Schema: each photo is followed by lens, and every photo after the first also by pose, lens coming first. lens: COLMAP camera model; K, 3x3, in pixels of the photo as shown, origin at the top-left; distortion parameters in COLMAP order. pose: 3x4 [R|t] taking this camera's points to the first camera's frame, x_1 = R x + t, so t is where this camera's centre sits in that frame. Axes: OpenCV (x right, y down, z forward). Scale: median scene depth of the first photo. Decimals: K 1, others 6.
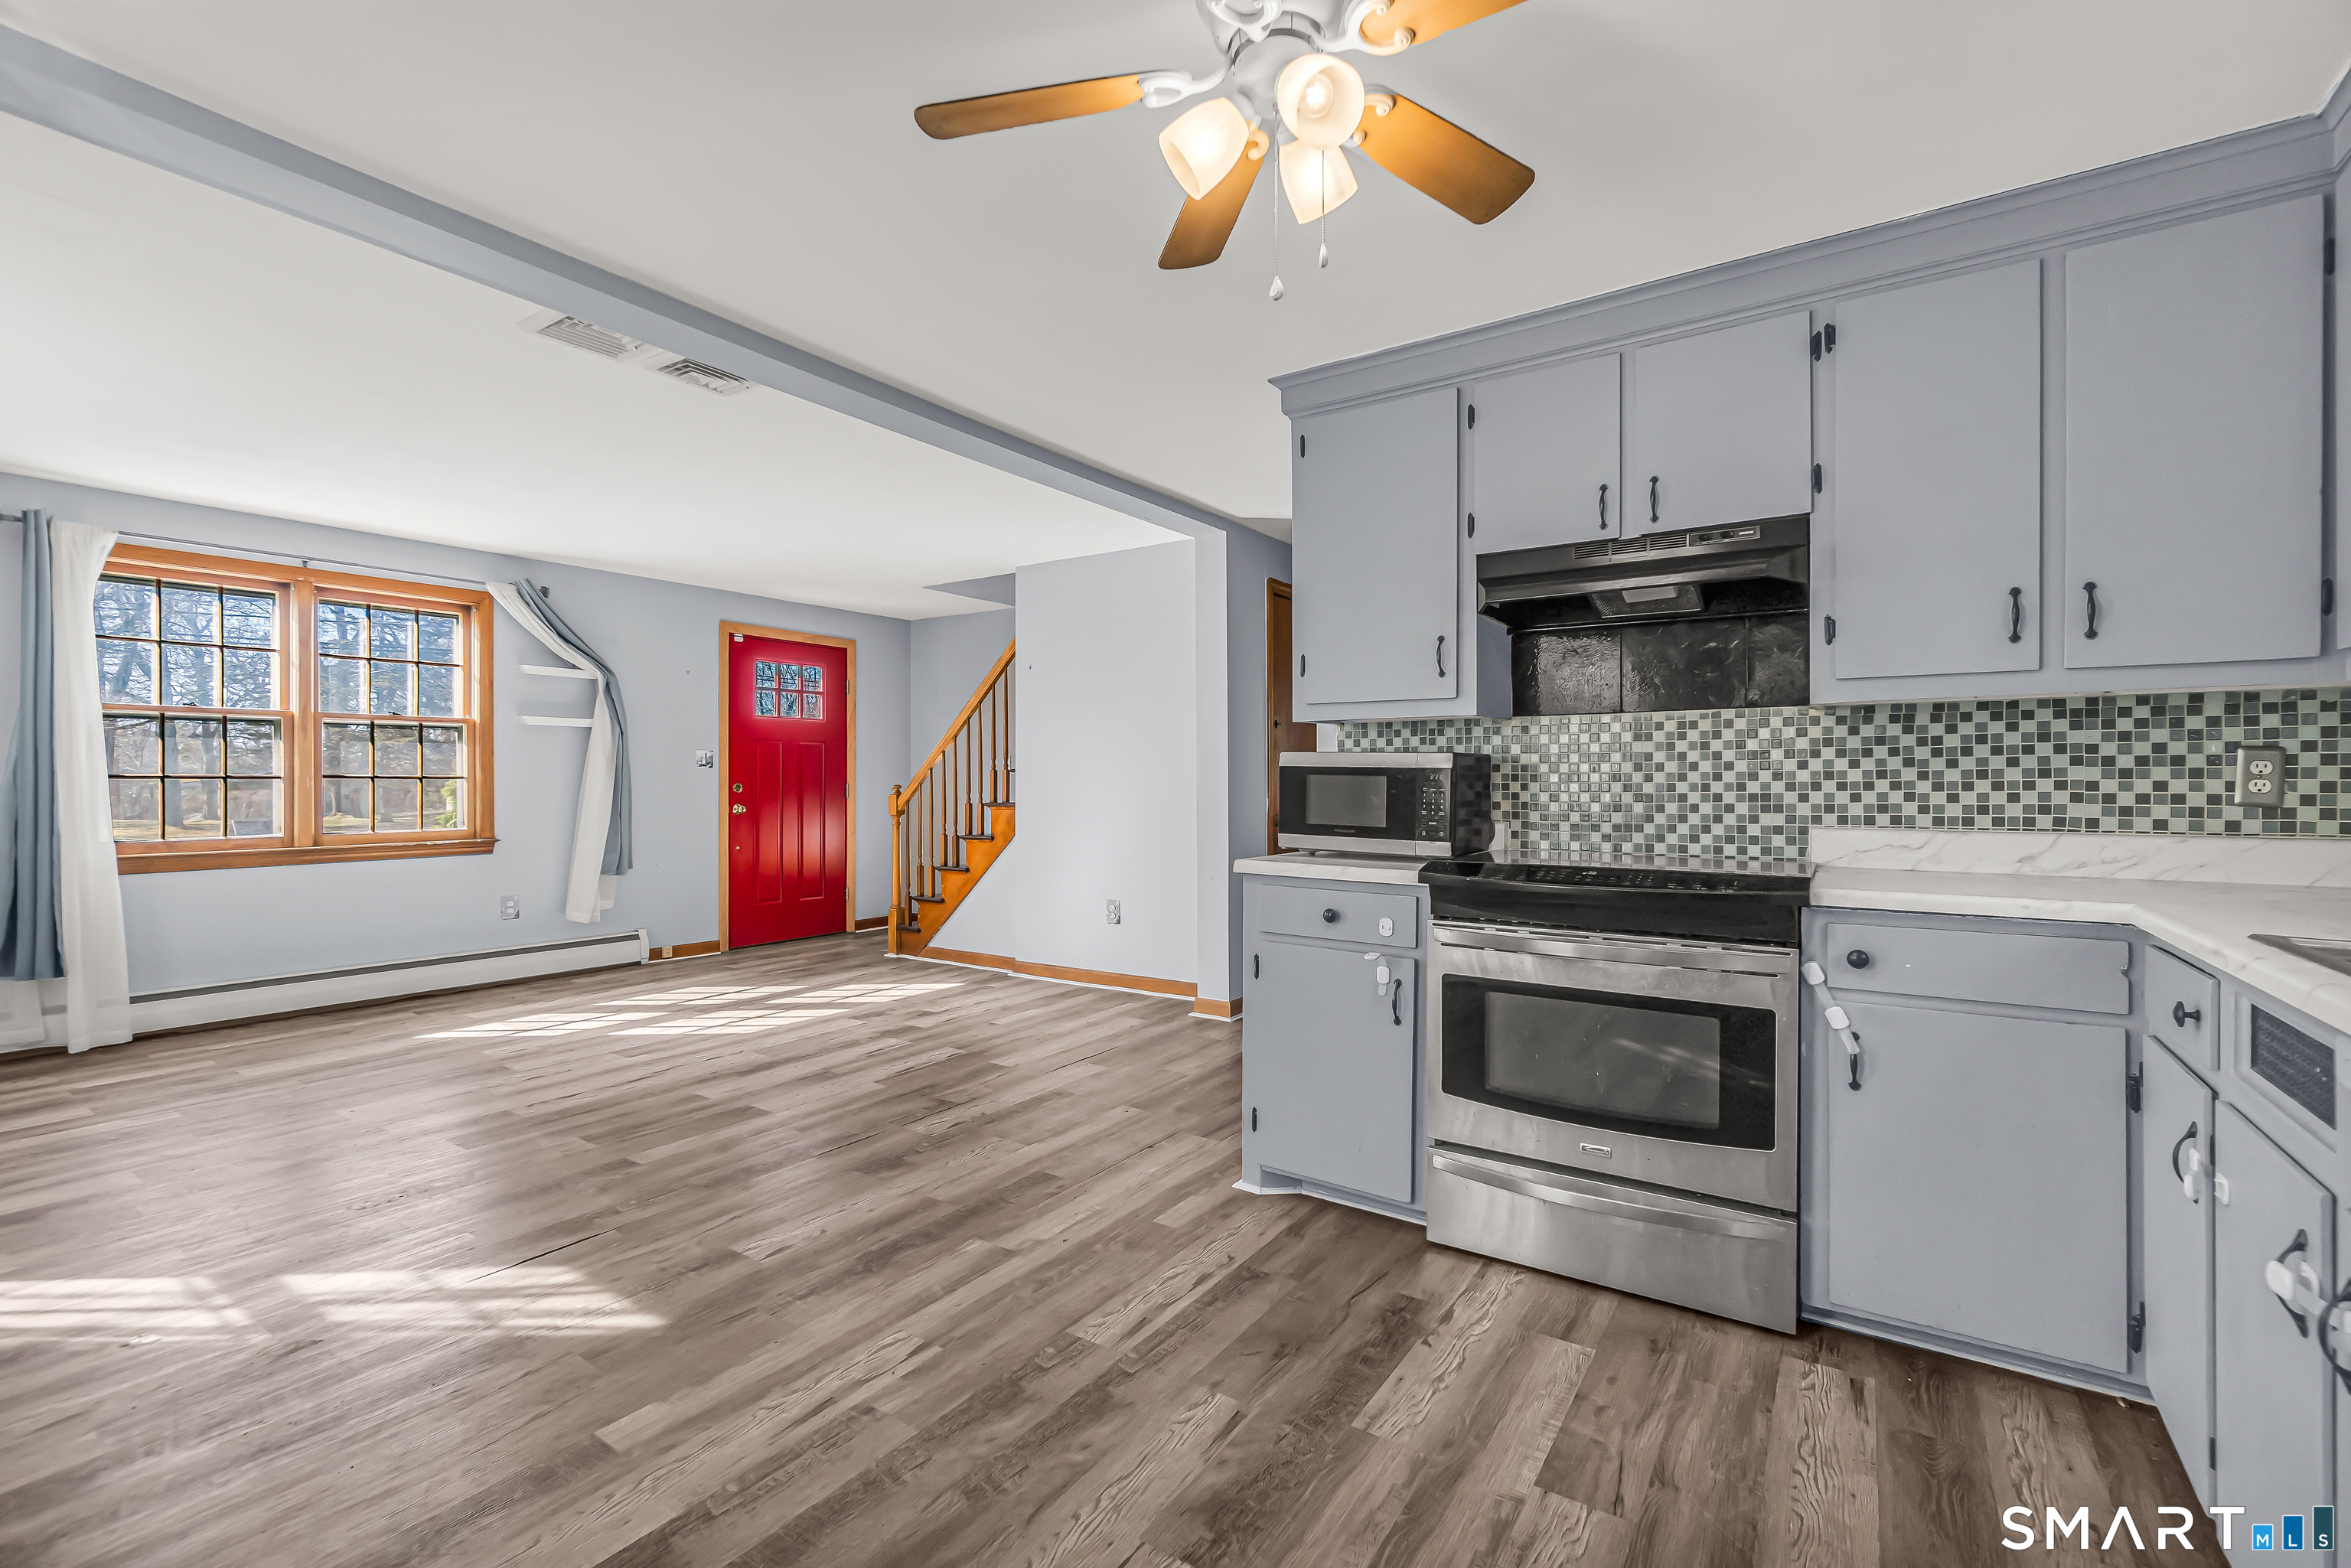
lens RADIAL K [[1022.9, 0, 1160.5], [0, 1022.9, 772.1], [0, 0, 1]] dist [-0.011628, 0.004178]
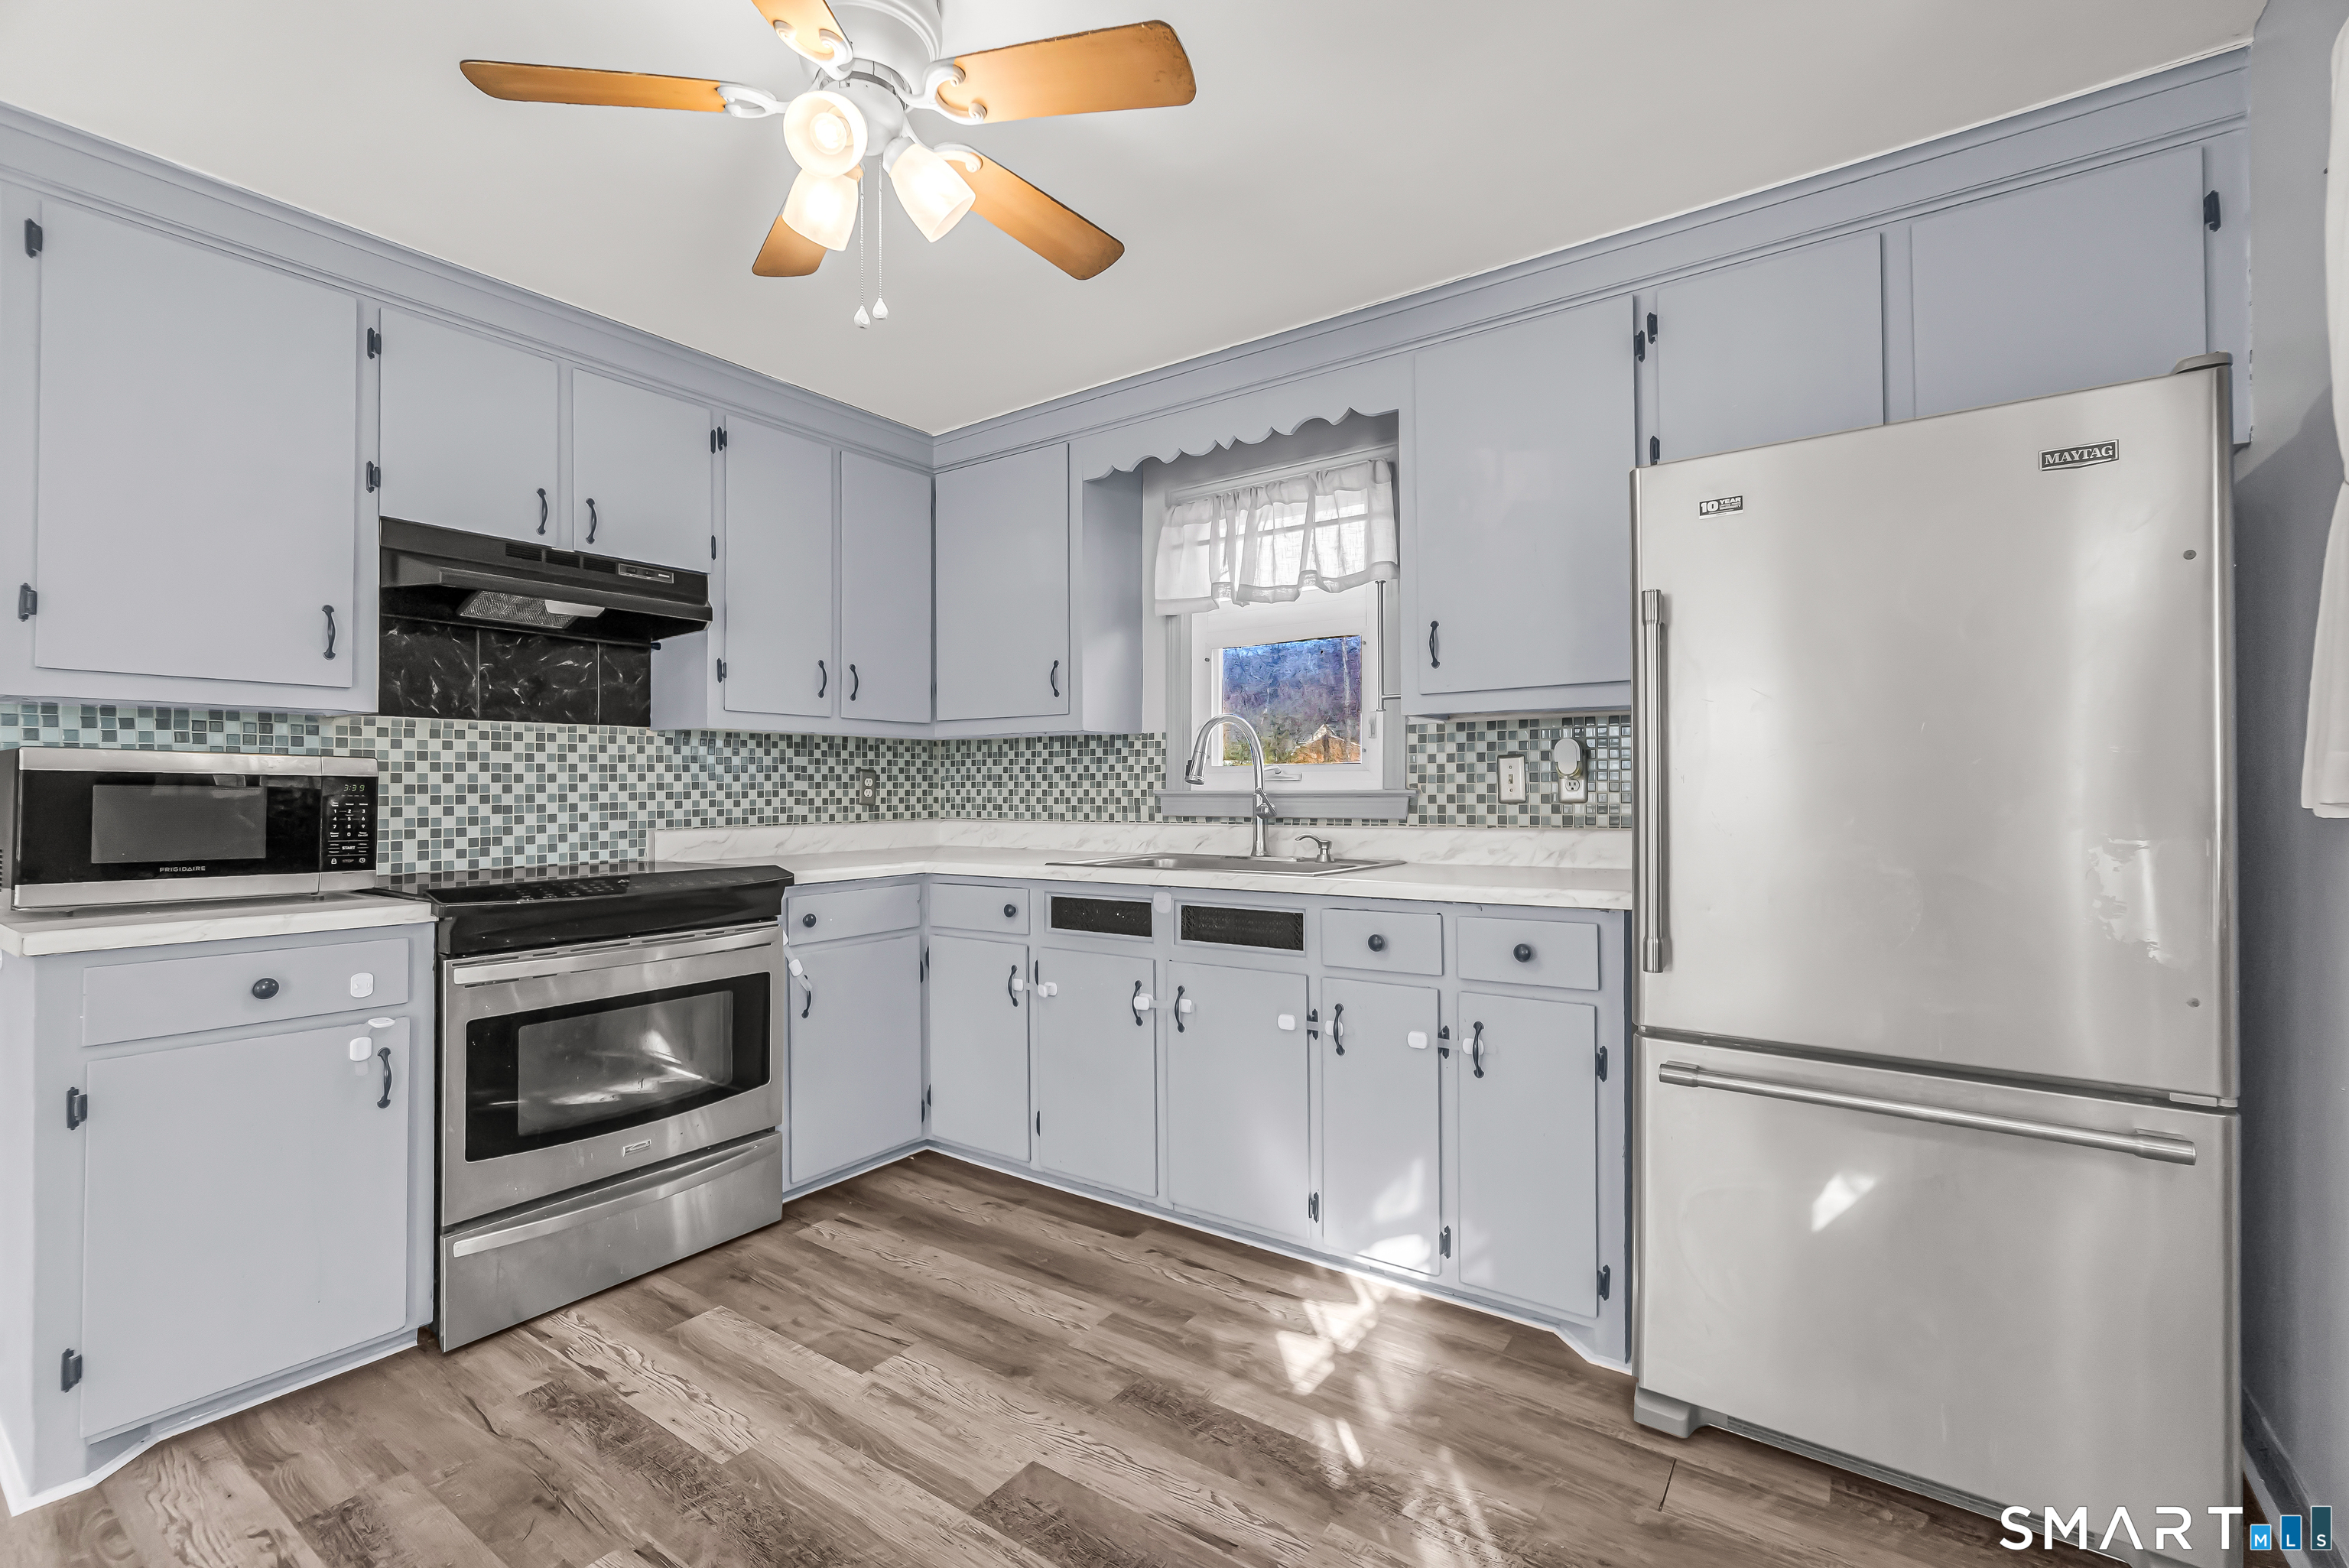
lens RADIAL K [[1022.0, 0, 1159.5], [0, 1022.0, 772.1], [0, 0, 1]] dist [-0.011628, 0.004178]
pose [[0.017435, 0.015269, 0.999731, -0.542505], [-0.002673, 0.999881, -0.015225, 0.002923], [-0.999844, -0.002407, 0.017474, 0.402794]]
